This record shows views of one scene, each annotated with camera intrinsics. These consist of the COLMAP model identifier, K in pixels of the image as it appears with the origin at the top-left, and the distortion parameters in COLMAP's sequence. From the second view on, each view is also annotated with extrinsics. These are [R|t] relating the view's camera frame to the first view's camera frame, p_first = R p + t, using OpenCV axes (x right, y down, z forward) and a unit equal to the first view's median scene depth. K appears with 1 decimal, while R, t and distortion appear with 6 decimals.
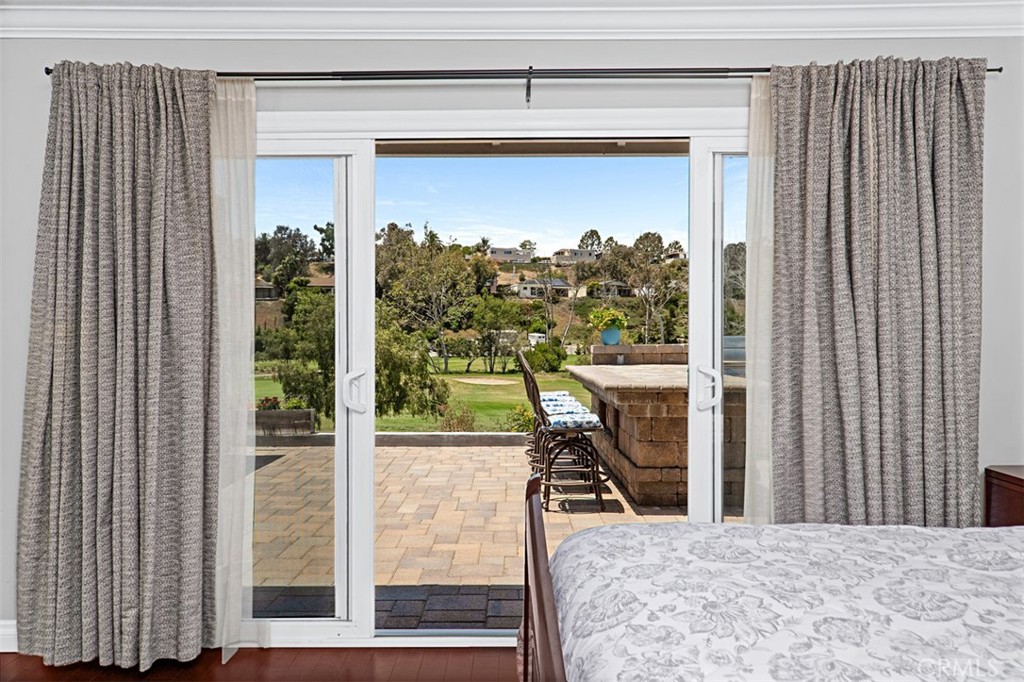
lens RADIAL K [[772.5, 0, 504.4], [0, 772.5, 339.8], [0, 0, 1]] dist [0.013534, 0.005173]
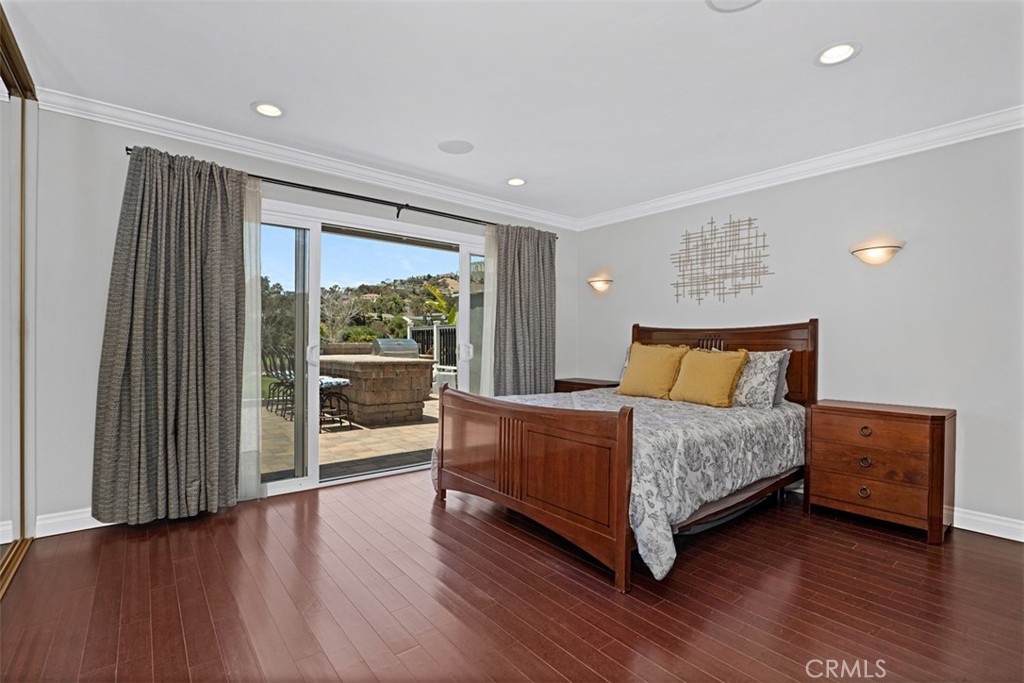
lens RADIAL K [[470.8, 0, 509.2], [0, 470.8, 342.1], [0, 0, 1]] dist [-0.031503, 0.000715]
pose [[0.776085, 0.011693, 0.630520, -0.568062], [-0.003402, 0.999891, -0.014355, 0.055193], [-0.630619, 0.008996, 0.776040, -0.203130]]
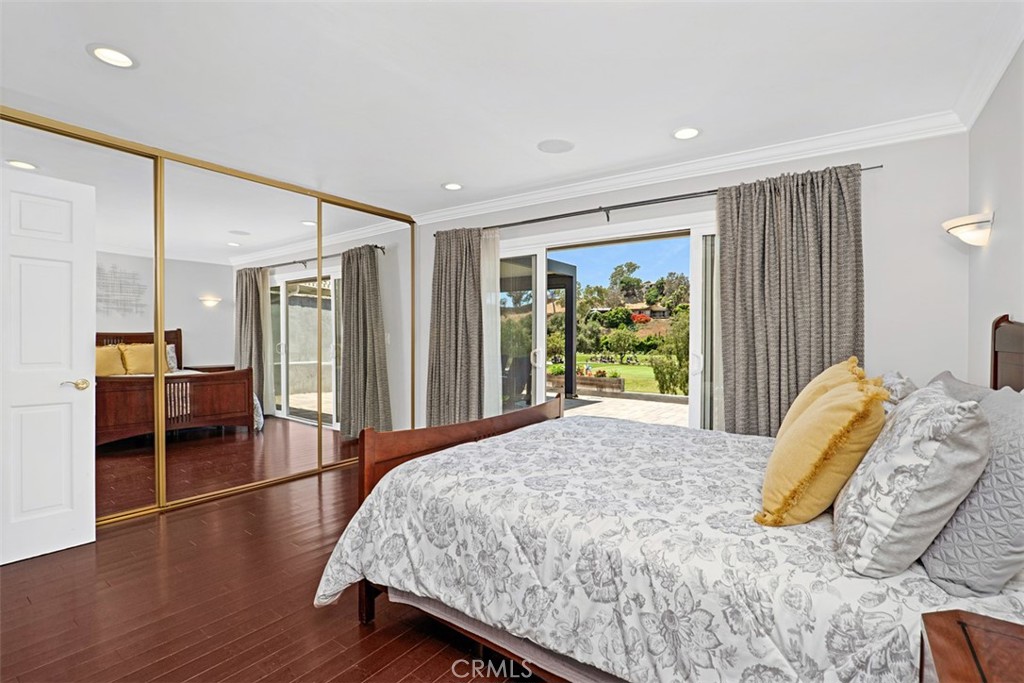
lens RADIAL K [[470.8, 0, 511.8], [0, 470.8, 341.8], [0, 0, 1]] dist [-0.031503, 0.000715]
pose [[0.824762, 0.014302, -0.565299, 0.559624], [-0.014903, 0.999883, 0.003555, 0.015356], [0.565284, 0.005493, 0.824878, -0.188457]]
